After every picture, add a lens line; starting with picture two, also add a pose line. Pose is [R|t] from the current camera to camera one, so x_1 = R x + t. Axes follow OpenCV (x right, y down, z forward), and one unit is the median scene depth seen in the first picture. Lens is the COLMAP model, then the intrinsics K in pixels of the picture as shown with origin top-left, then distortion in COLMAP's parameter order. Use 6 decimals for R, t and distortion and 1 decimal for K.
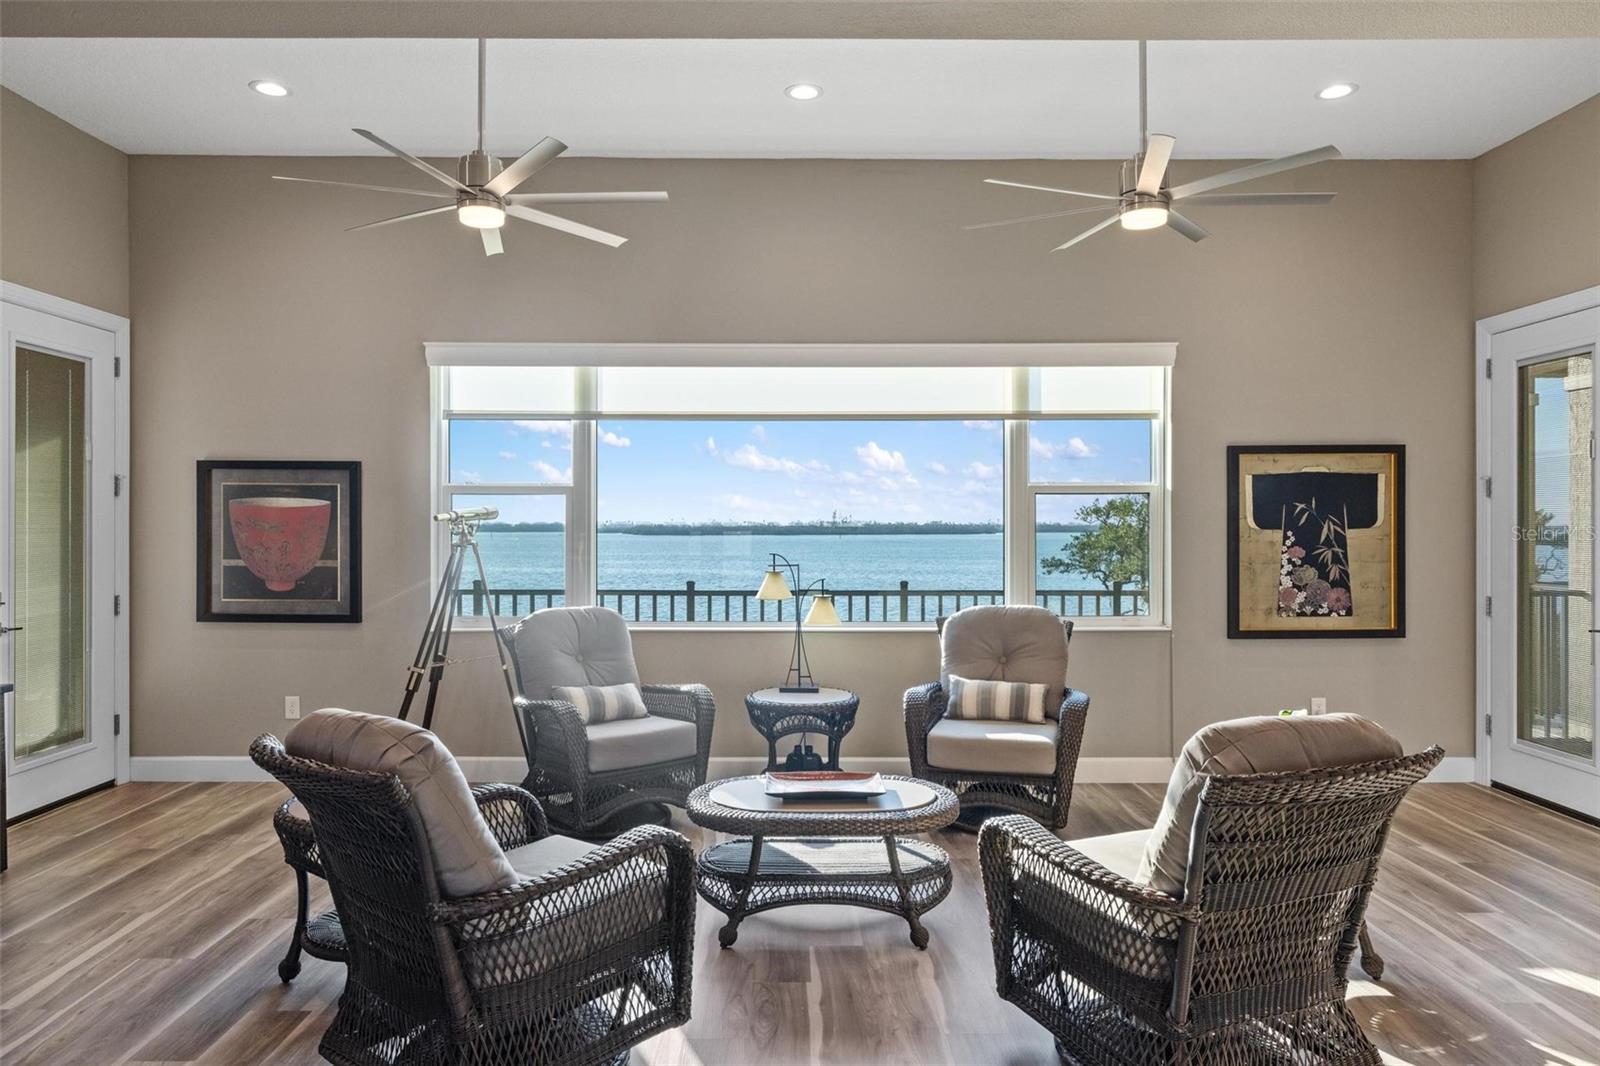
lens RADIAL K [[1004.8, 0, 803.7], [0, 1004.8, 531.6], [0, 0, 1]] dist [-0.004369, -0.000397]
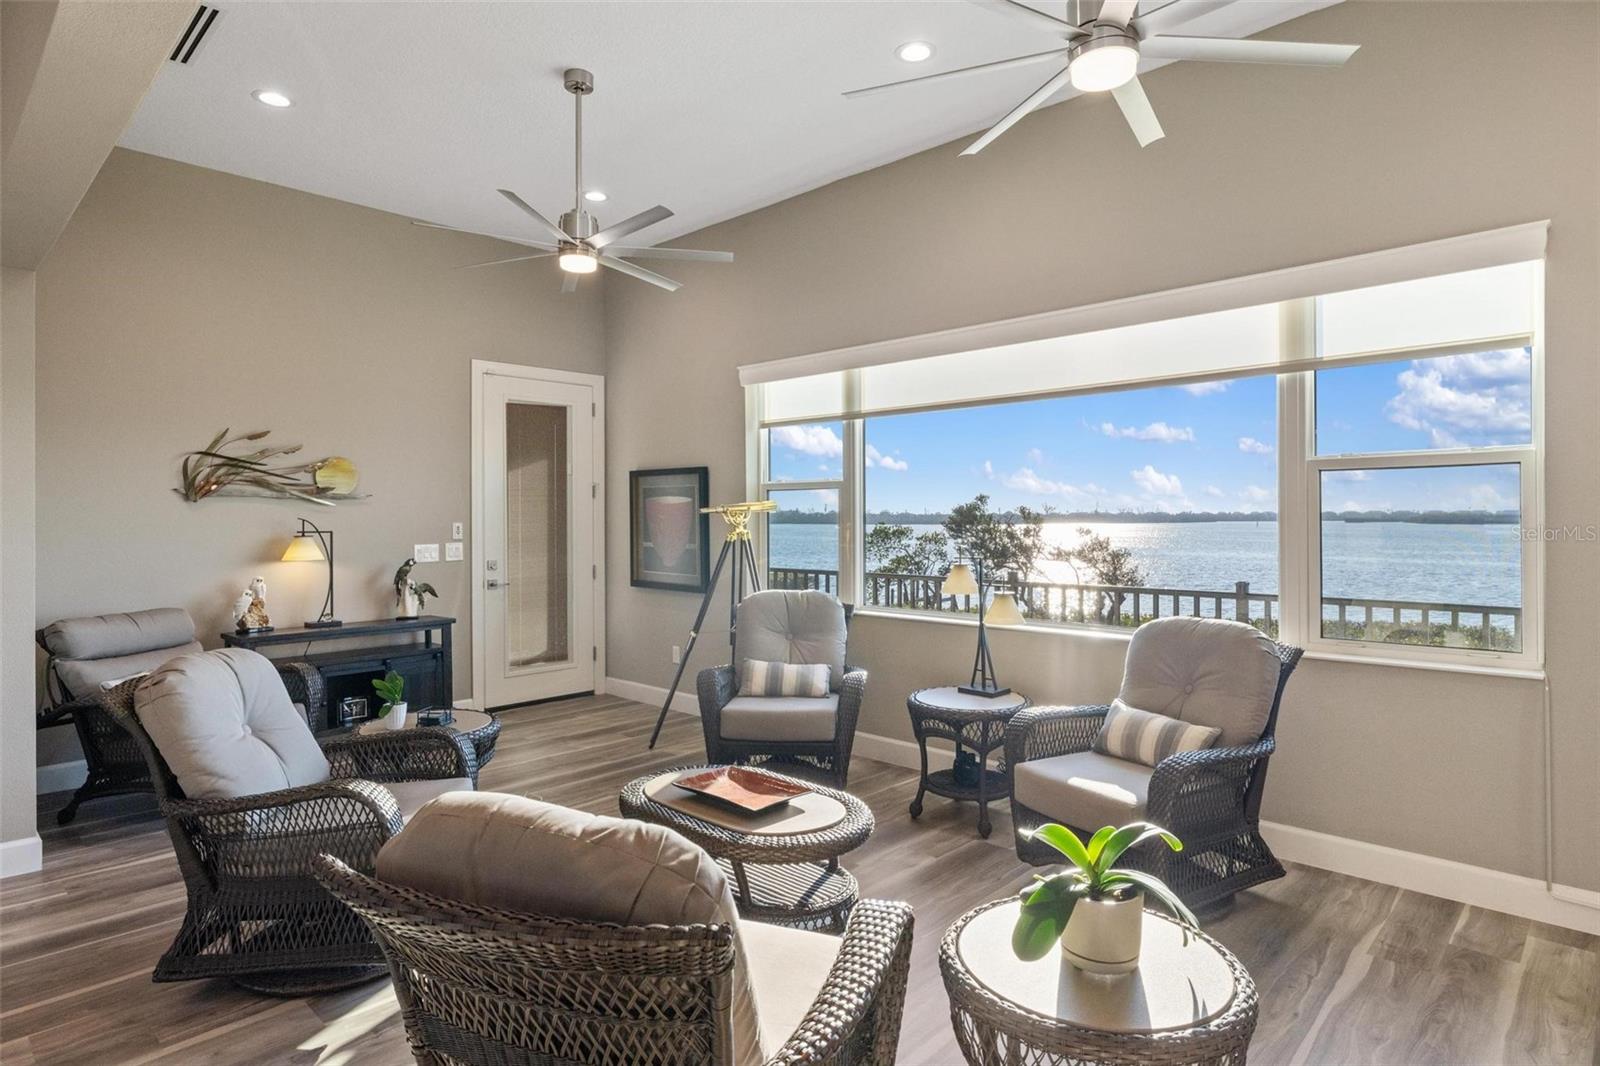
lens RADIAL K [[879.1, 0, 802.5], [0, 879.1, 528.7], [0, 0, 1]] dist [0.000720, 0.000589]
pose [[0.714398, 0.006132, -0.699713, 0.425304], [0.000716, 0.999955, 0.009495, -0.001791], [0.699739, -0.007284, 0.714361, 0.290532]]
